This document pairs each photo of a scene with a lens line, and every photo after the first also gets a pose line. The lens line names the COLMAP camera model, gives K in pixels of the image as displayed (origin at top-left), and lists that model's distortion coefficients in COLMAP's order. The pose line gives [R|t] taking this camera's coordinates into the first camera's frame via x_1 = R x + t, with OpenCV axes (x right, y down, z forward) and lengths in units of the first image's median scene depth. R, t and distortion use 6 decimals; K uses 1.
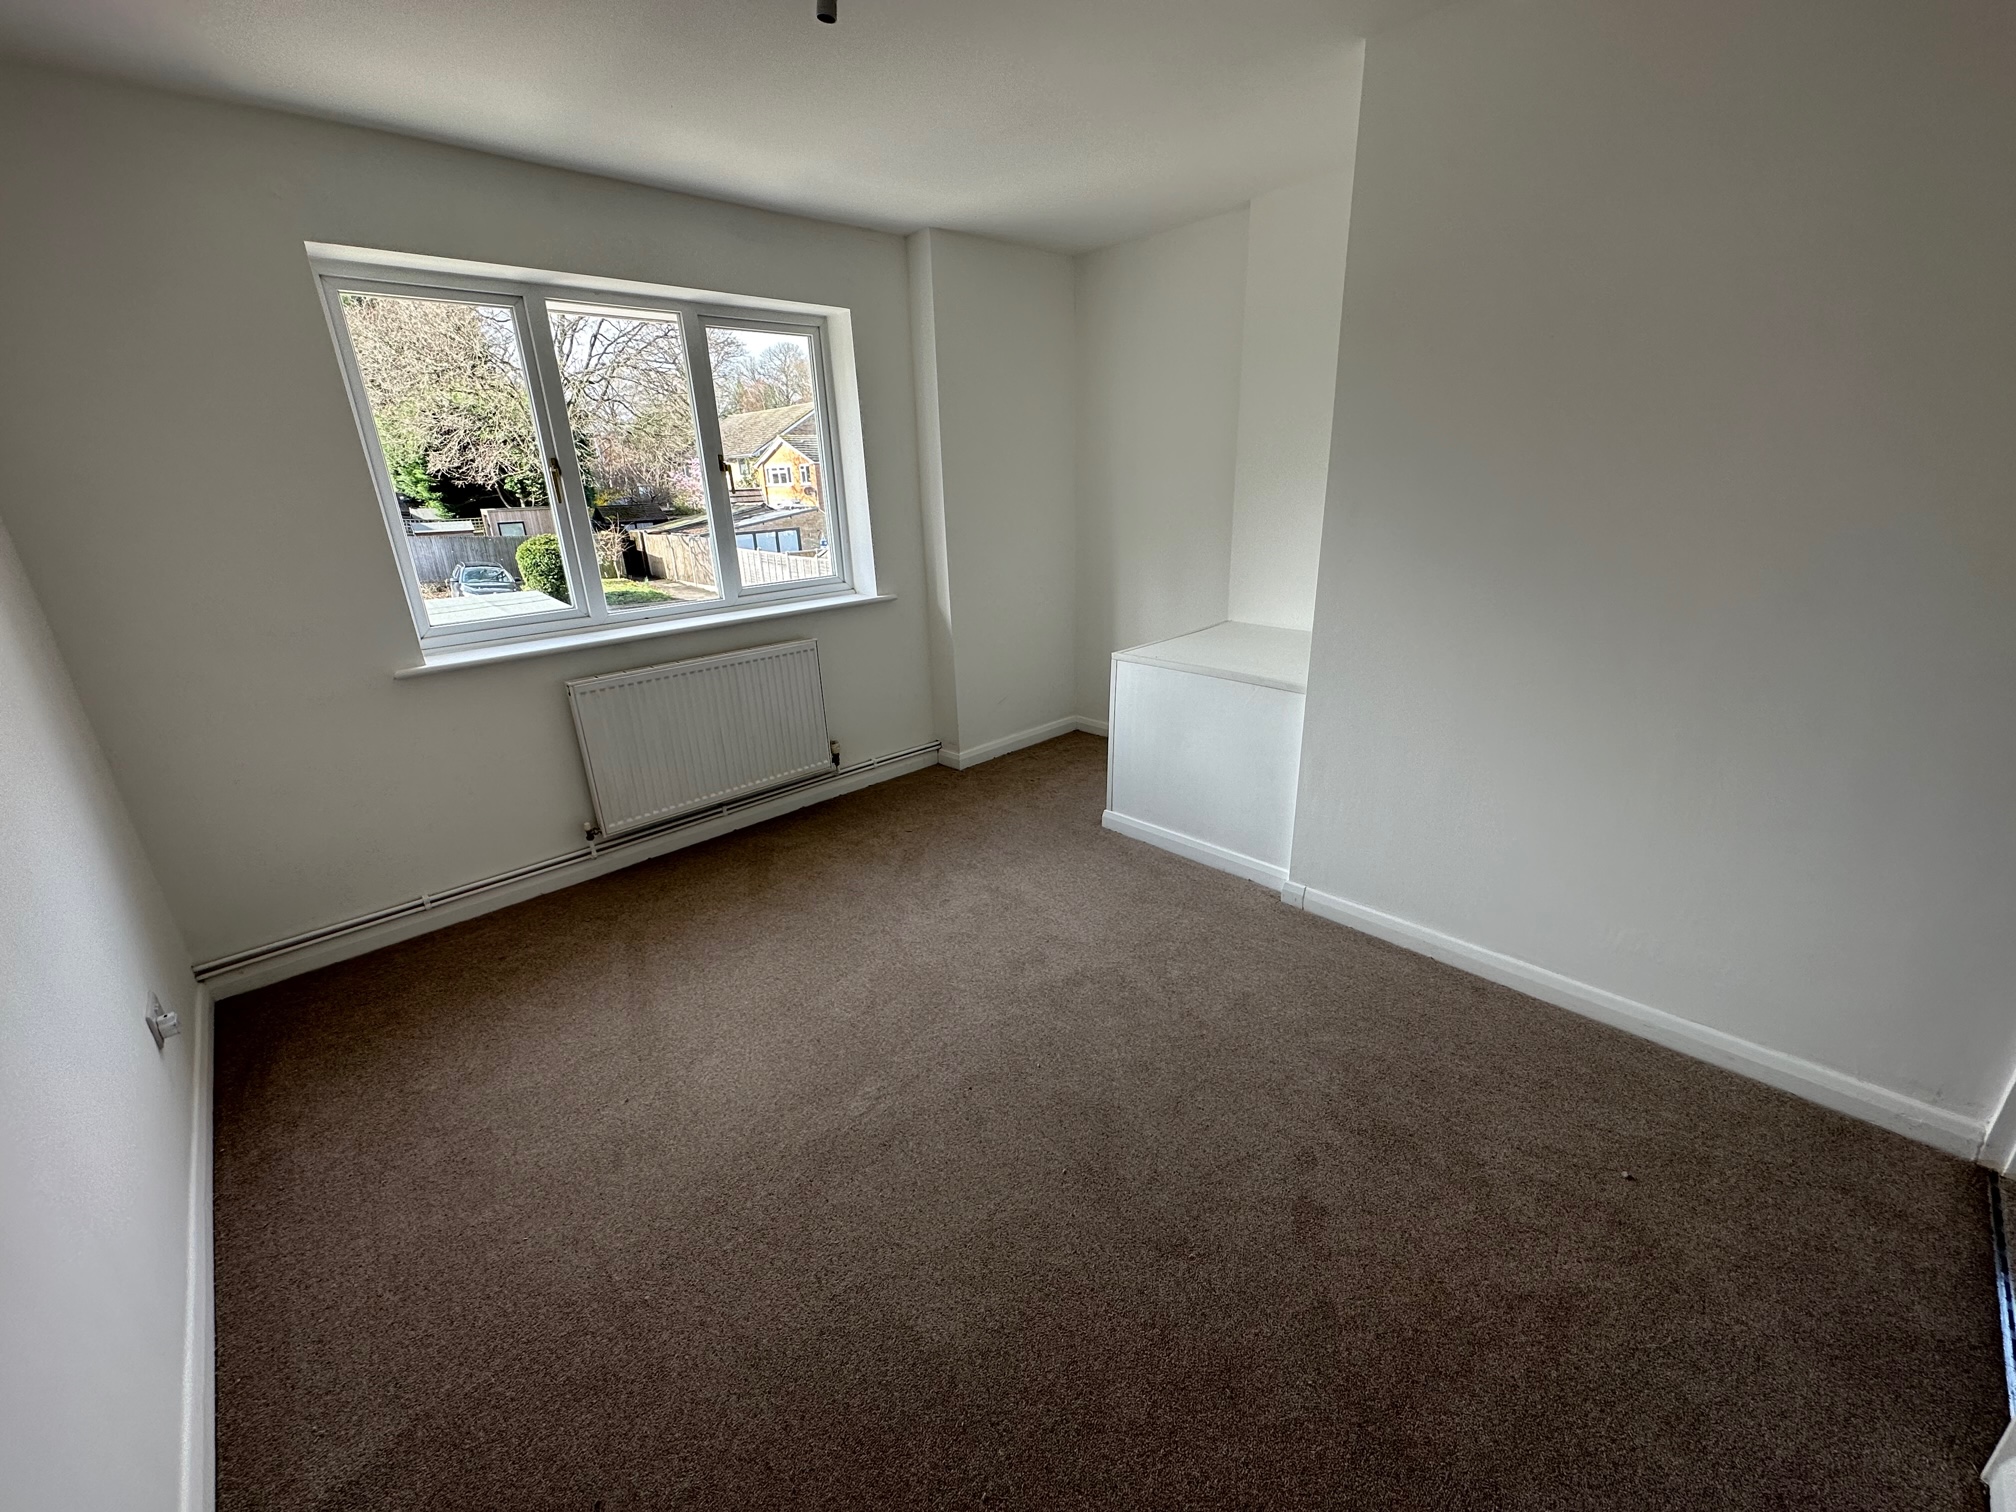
lens RADIAL K [[804.0, 0, 1004.8], [0, 804.0, 753.6], [0, 0, 1]] dist [0.000275, -0.000017]
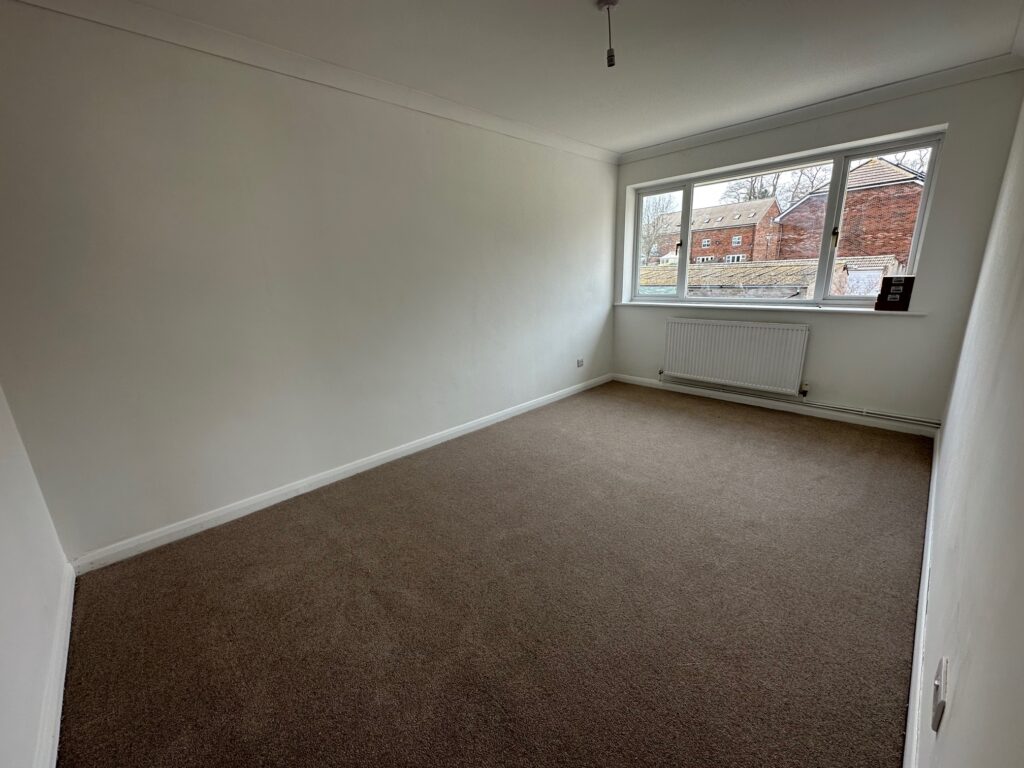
lens RADIAL K [[408.4, 0, 510.4], [0, 408.4, 382.8], [0, 0, 1]] dist [0.000275, -0.000017]
pose [[0.014082, 0.297011, -0.954770, 0.694347], [-0.284005, 0.916726, 0.280987, -0.090421], [0.958719, 0.267203, 0.097262, 0.272445]]
